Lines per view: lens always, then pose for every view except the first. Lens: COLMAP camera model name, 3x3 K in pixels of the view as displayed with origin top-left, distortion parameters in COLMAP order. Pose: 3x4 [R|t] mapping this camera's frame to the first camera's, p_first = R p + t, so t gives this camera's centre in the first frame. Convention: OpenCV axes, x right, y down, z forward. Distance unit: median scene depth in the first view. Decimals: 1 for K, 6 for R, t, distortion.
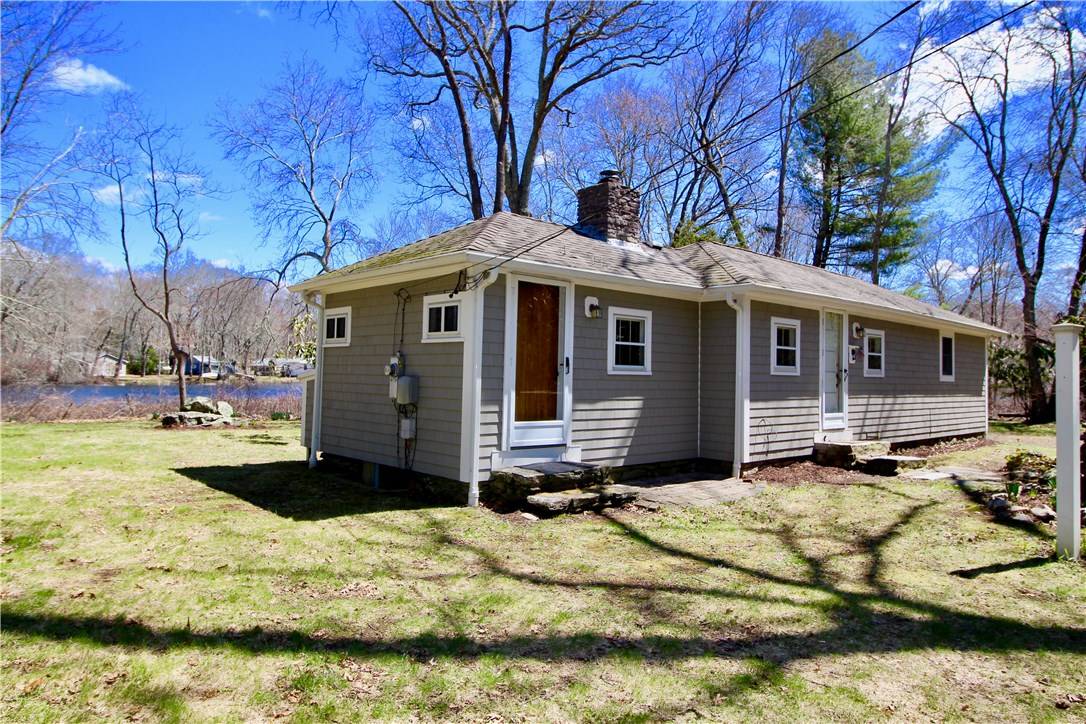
lens RADIAL K [[701.4, 0, 543.0], [0, 701.4, 362.9], [0, 0, 1]] dist [-0.000012, -0.000001]
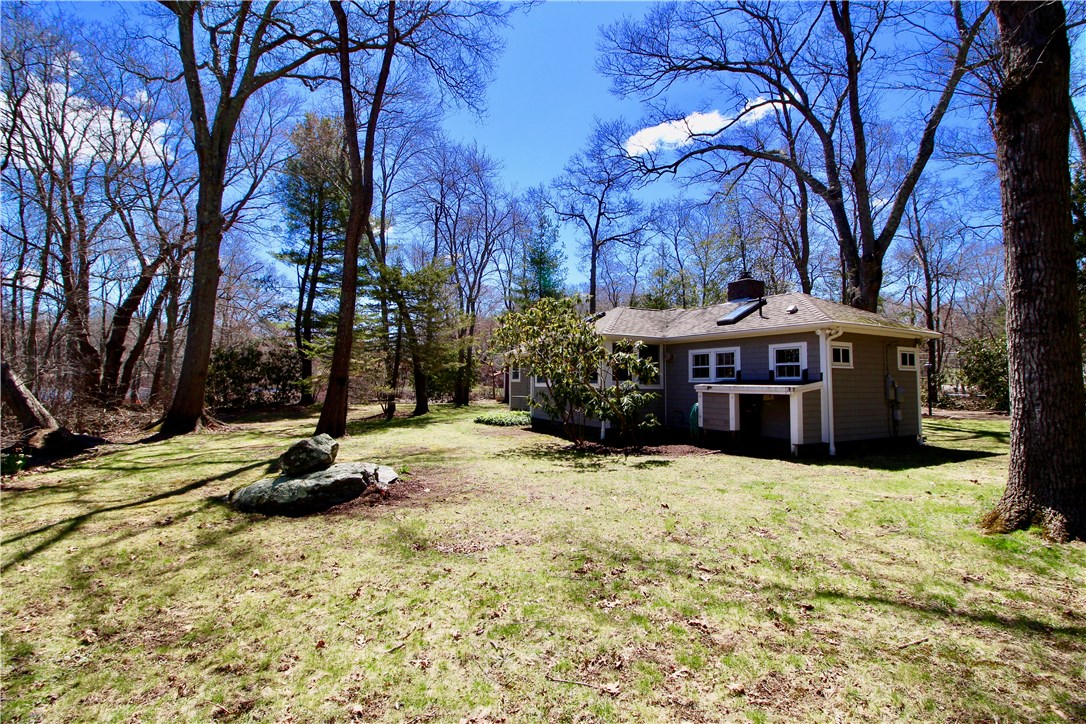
lens RADIAL K [[502.1, 0, 543.1], [0, 502.1, 364.8], [0, 0, 1]] dist [0.000074, 0.000009]
pose [[0.210334, 0.032553, 0.977088, -1.561939], [-0.010891, 0.999461, -0.030953, 0.010201], [-0.977569, -0.004131, 0.210575, 1.485673]]
